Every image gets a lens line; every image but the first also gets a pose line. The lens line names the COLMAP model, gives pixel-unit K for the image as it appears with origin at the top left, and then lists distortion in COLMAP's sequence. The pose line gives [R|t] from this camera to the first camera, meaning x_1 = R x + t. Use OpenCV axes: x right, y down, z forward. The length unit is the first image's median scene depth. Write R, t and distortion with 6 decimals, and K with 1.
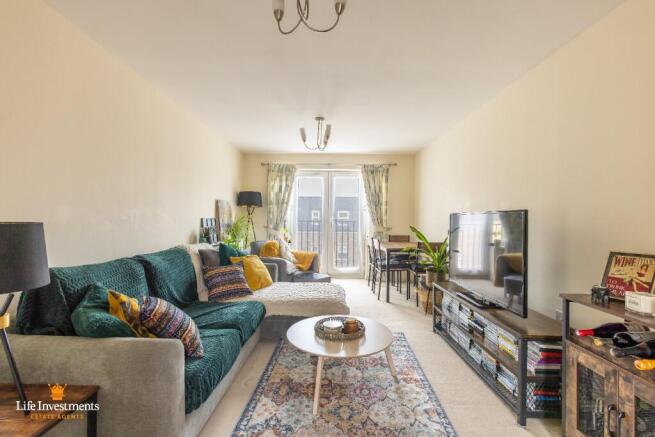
lens RADIAL K [[307.1, 0, 326.3], [0, 307.1, 219.0], [0, 0, 1]] dist [0.014741, -0.003043]
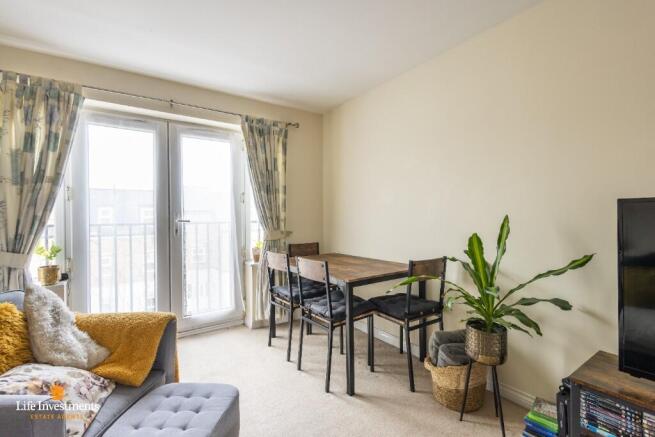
lens RADIAL K [[307.1, 0, 332.6], [0, 307.1, 218.9], [0, 0, 1]] dist [0.014741, -0.003043]
pose [[0.818220, -0.019172, 0.574585, -0.065271], [0.015806, 0.999816, 0.010852, -0.001093], [-0.574688, 0.000203, 0.818373, 0.473545]]
